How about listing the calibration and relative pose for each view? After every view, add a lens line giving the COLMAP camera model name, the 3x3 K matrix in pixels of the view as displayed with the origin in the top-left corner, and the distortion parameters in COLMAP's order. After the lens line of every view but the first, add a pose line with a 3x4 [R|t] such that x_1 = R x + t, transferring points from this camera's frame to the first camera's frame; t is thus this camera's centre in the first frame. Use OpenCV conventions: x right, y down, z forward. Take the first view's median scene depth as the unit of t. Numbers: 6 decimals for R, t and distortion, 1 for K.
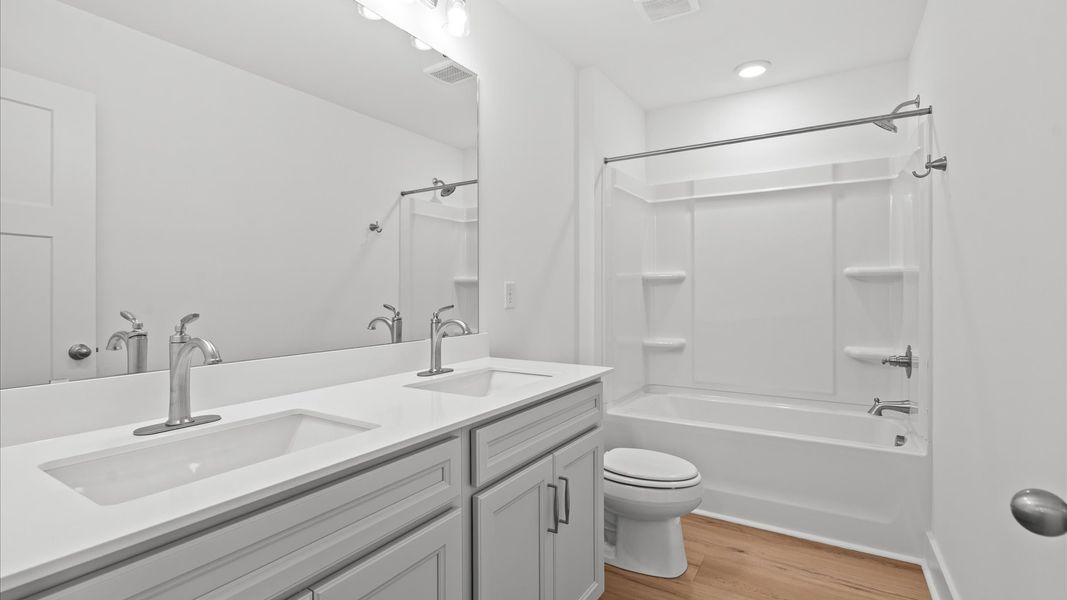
lens RADIAL K [[481.8, 0, 538.1], [0, 481.8, 296.3], [0, 0, 1]] dist [-0.000054, 0.000182]
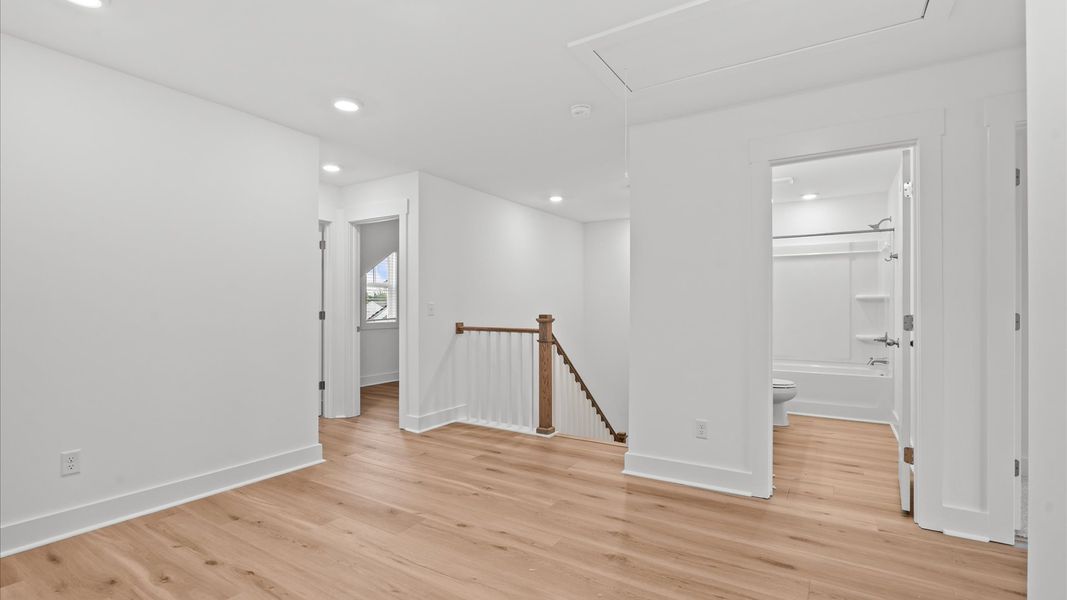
lens RADIAL K [[487.4, 0, 533.0], [0, 487.4, 303.4], [0, 0, 1]] dist [-0.001528, 0.000035]
pose [[0.999904, 0.013700, -0.001947, -0.688806], [-0.013732, 0.999749, -0.017690, 0.029874], [0.001704, 0.017715, 0.999842, -1.009406]]
